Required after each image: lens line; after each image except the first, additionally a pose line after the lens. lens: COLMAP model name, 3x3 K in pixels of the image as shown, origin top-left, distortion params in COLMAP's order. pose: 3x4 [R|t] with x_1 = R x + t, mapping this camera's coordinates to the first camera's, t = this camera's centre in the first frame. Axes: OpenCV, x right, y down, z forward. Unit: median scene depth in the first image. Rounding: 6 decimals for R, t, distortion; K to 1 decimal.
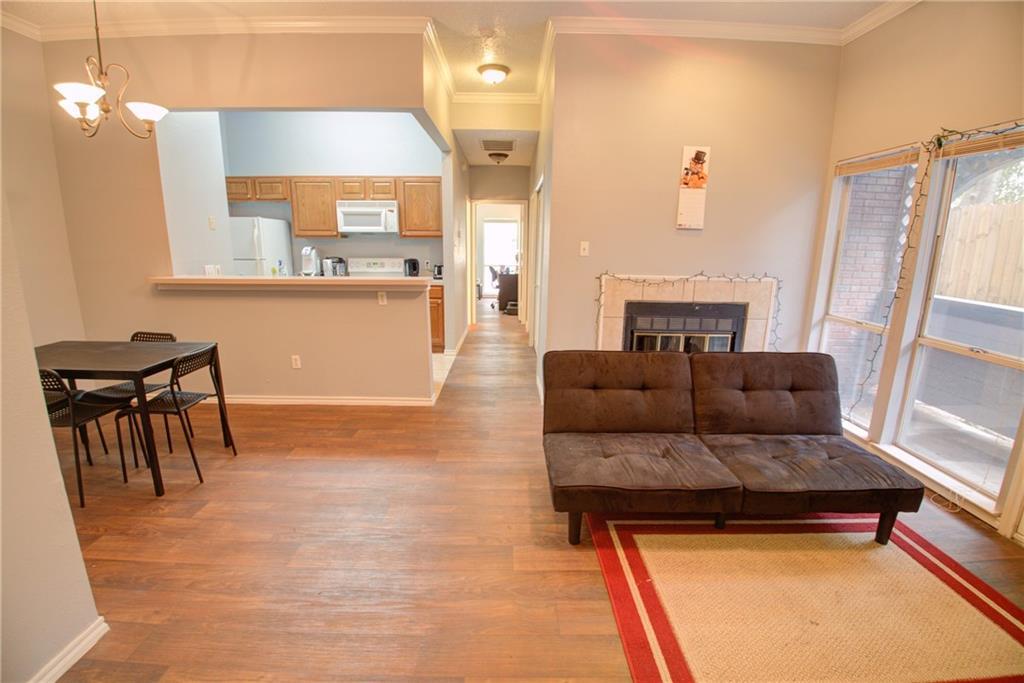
lens RADIAL K [[443.0, 0, 511.6], [0, 443.0, 343.8], [0, 0, 1]] dist [-0.033096, -0.005680]
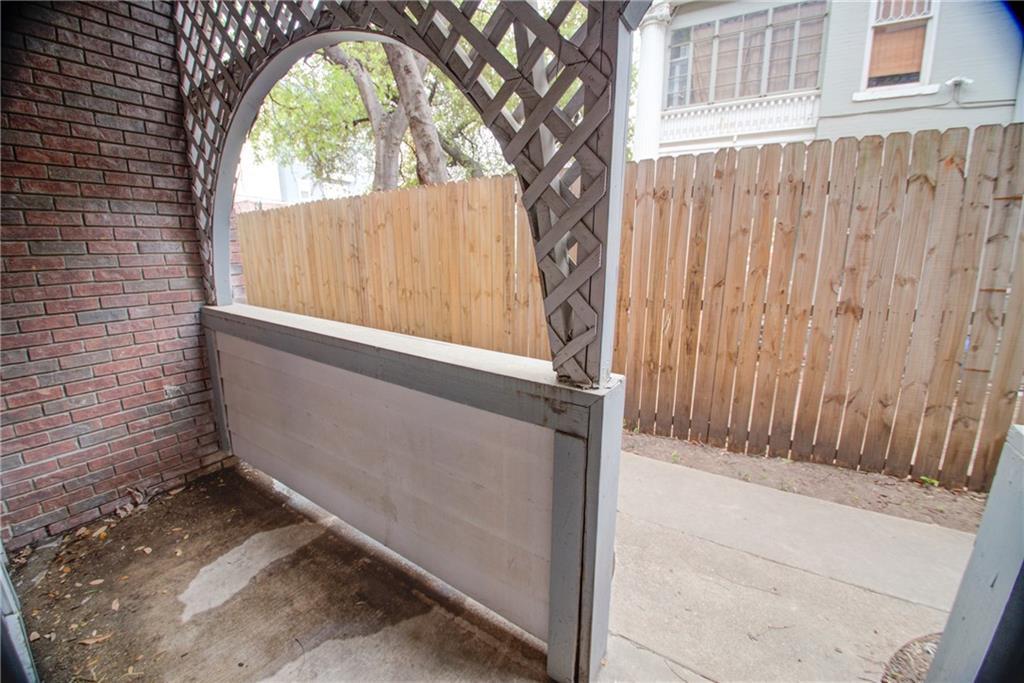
lens RADIAL K [[394.4, 0, 512.0], [0, 394.4, 341.5], [0, 0, 1]] dist [-0.037869, -0.000238]
pose [[0.548967, -0.195606, 0.812633, 0.740046], [0.185182, 0.976533, 0.109960, -0.064944], [-0.815072, 0.090121, 0.572307, 0.395763]]
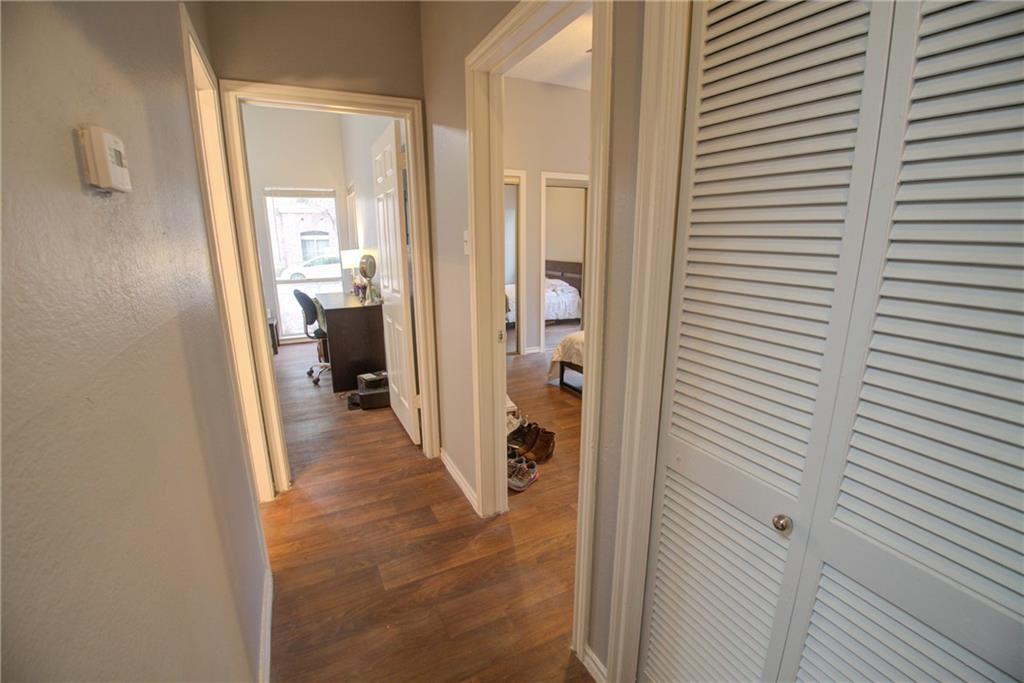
lens RADIAL K [[443.0, 0, 511.6], [0, 443.0, 343.8], [0, 0, 1]] dist [-0.033096, -0.005680]
pose [[0.900224, -0.122586, 0.417816, -0.115476], [0.114098, 0.992434, 0.045344, -0.304525], [-0.420213, 0.006852, 0.907400, 1.334849]]
